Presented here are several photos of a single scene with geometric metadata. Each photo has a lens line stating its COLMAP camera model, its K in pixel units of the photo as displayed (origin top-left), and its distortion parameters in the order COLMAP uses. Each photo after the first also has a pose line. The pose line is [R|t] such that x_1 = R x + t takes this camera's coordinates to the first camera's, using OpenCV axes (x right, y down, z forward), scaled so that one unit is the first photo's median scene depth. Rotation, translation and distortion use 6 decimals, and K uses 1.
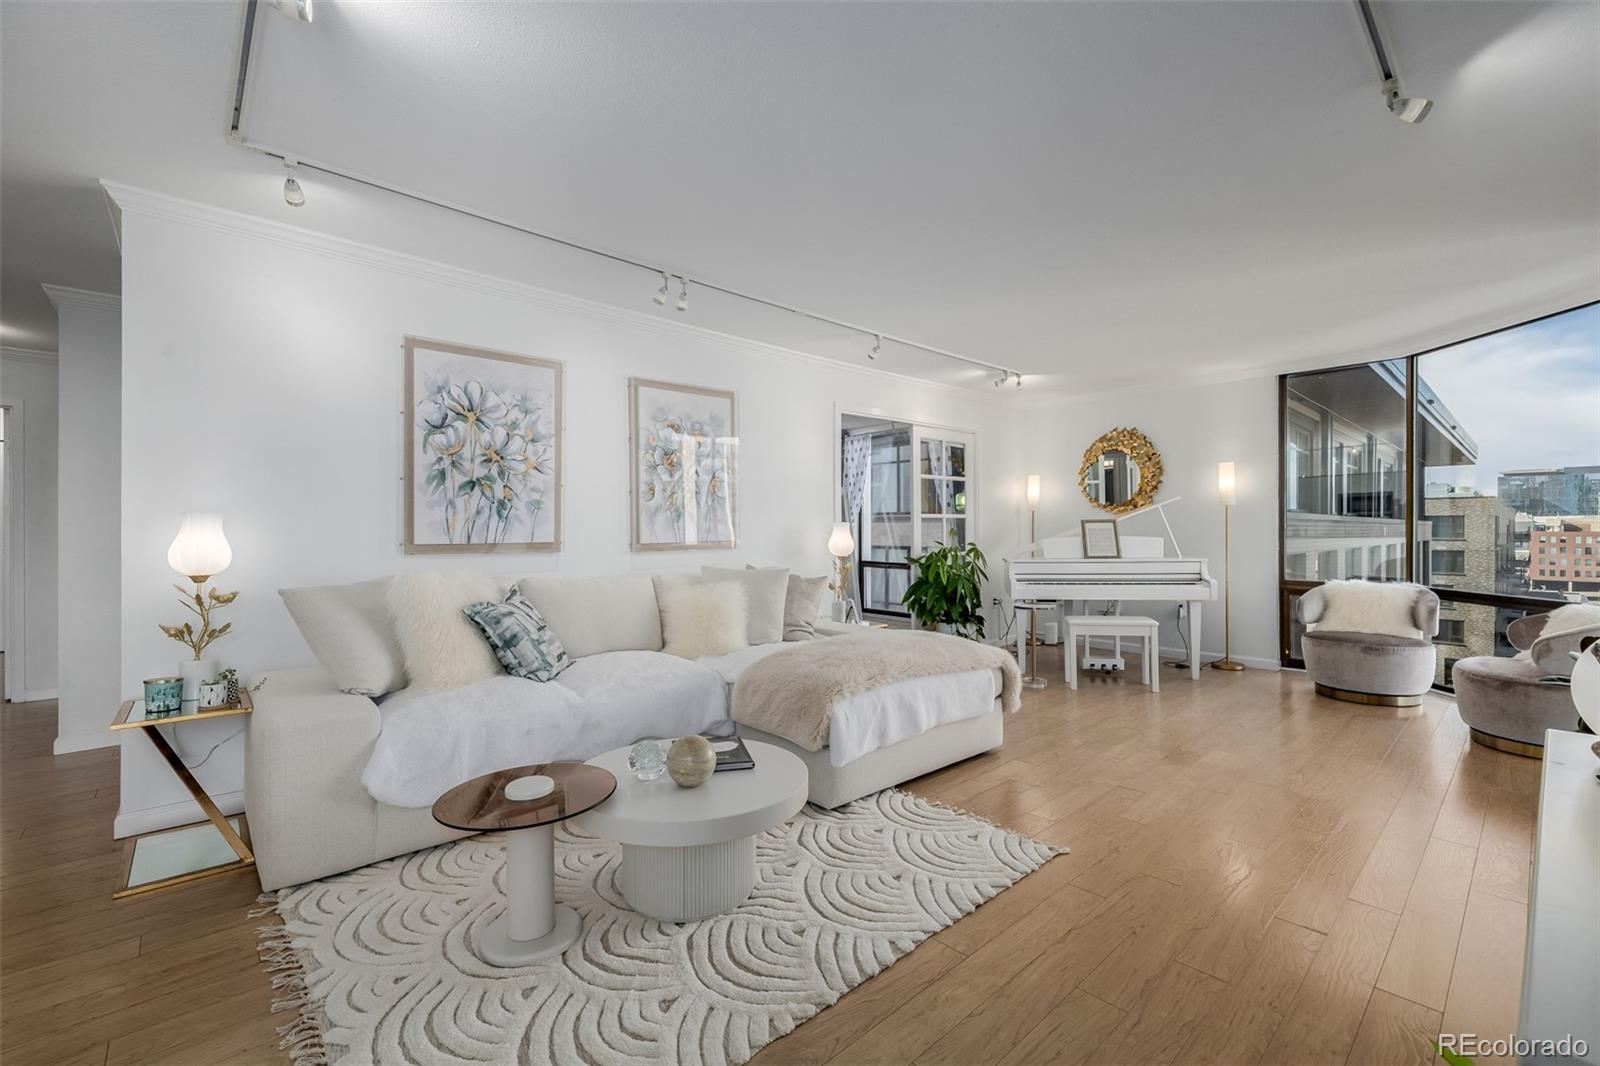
lens RADIAL K [[670.7, 0, 780.9], [0, 670.7, 528.4], [0, 0, 1]] dist [0.002924, 0.000177]
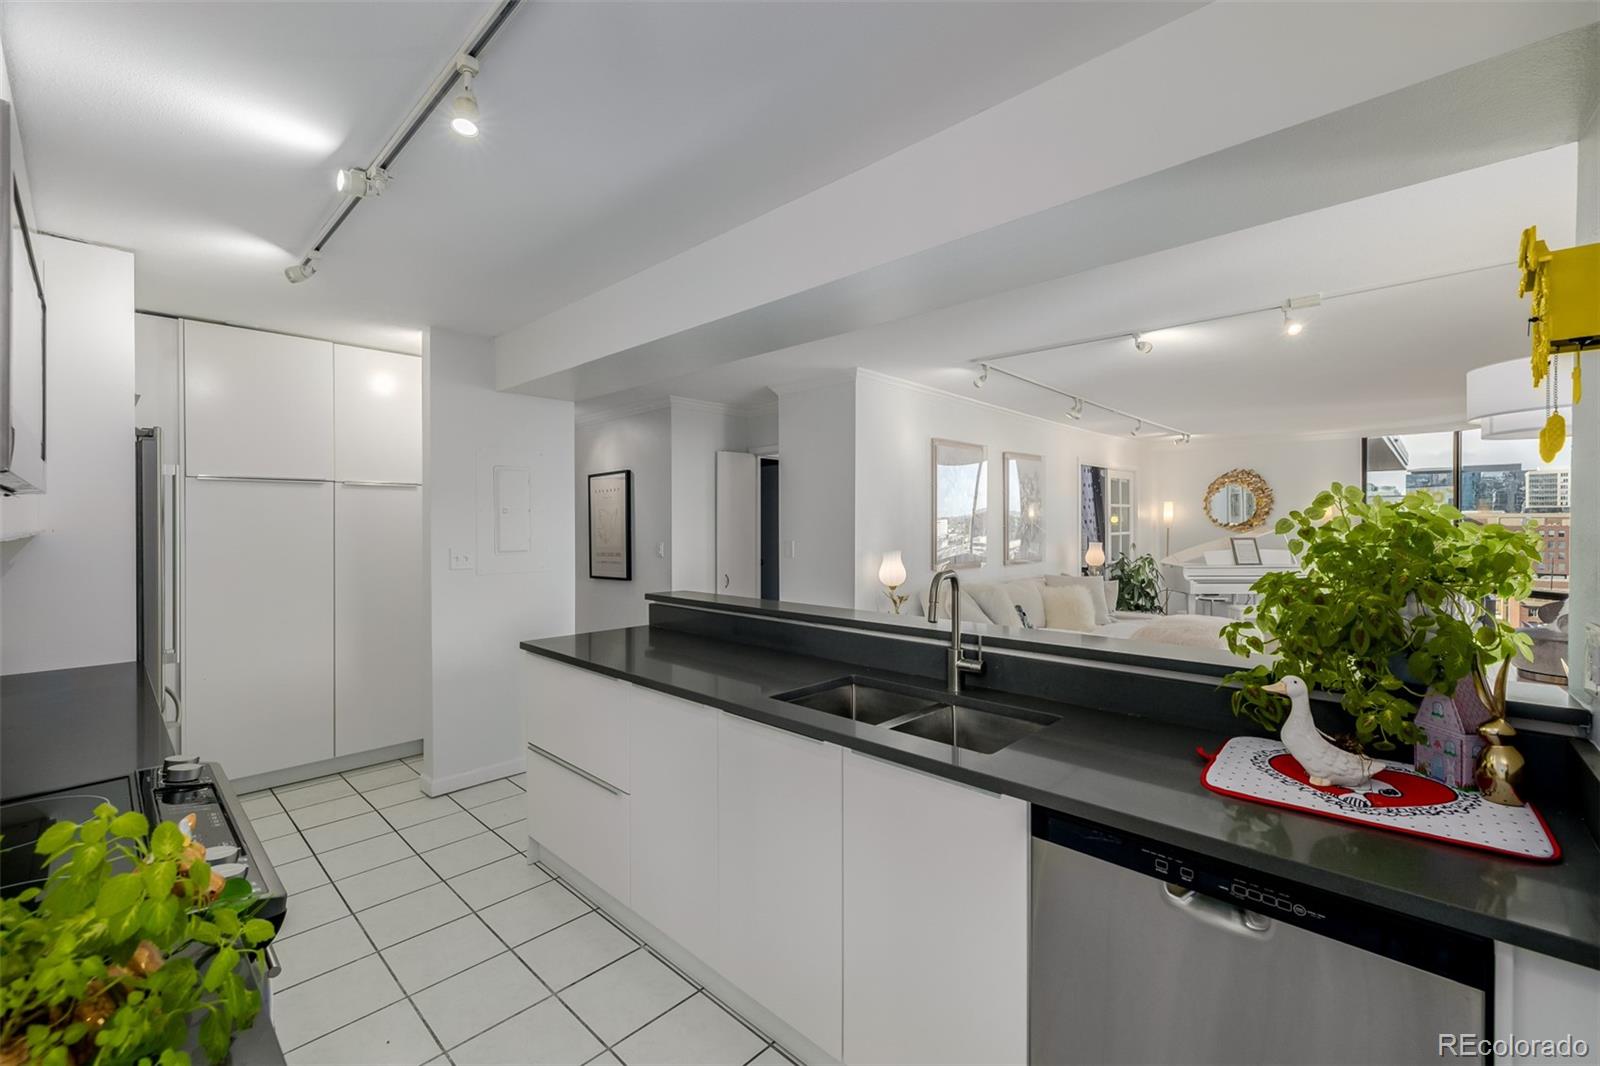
lens RADIAL K [[670.7, 0, 780.9], [0, 670.7, 528.4], [0, 0, 1]] dist [0.002924, 0.000177]
pose [[0.997441, -0.001055, 0.071493, -0.628665], [0.000255, 0.999937, 0.011191, -0.050319], [-0.071500, -0.011144, 0.997378, -0.367954]]
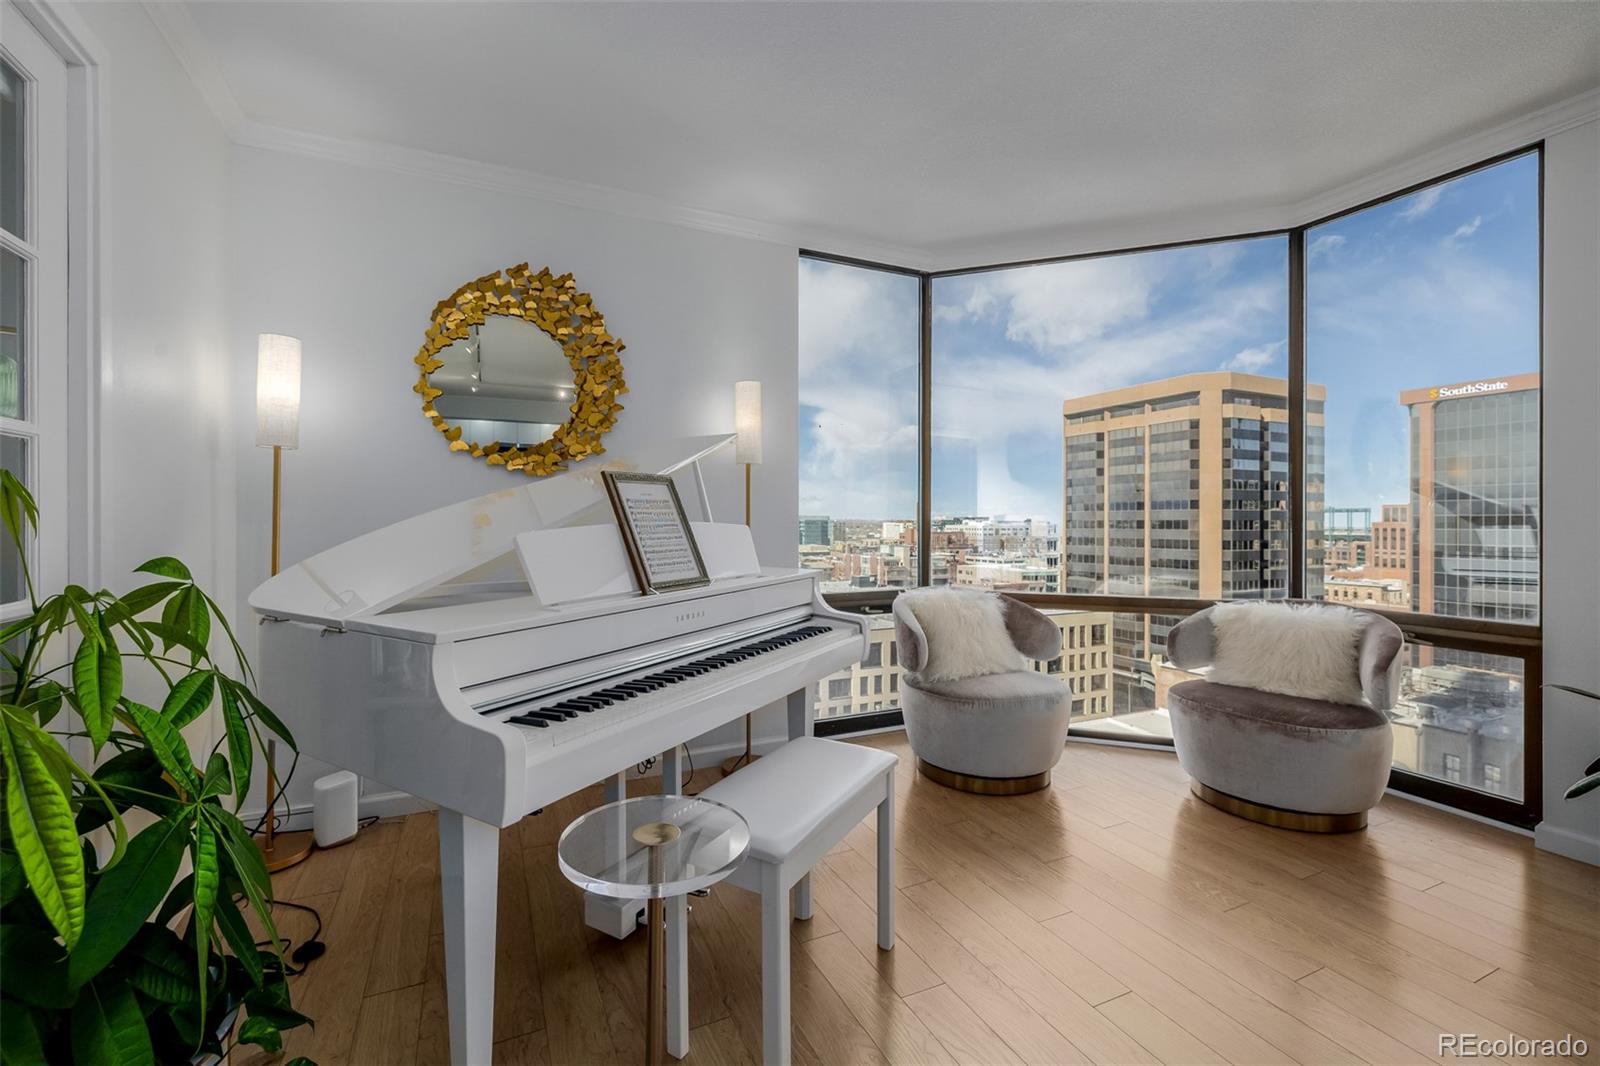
lens RADIAL K [[670.7, 0, 780.9], [0, 670.7, 528.4], [0, 0, 1]] dist [0.002924, 0.000177]
pose [[0.287316, -0.000141, 0.957836, 0.174090], [-0.010473, 0.999940, 0.003289, 0.013156], [-0.957779, -0.010977, 0.287297, 0.857001]]
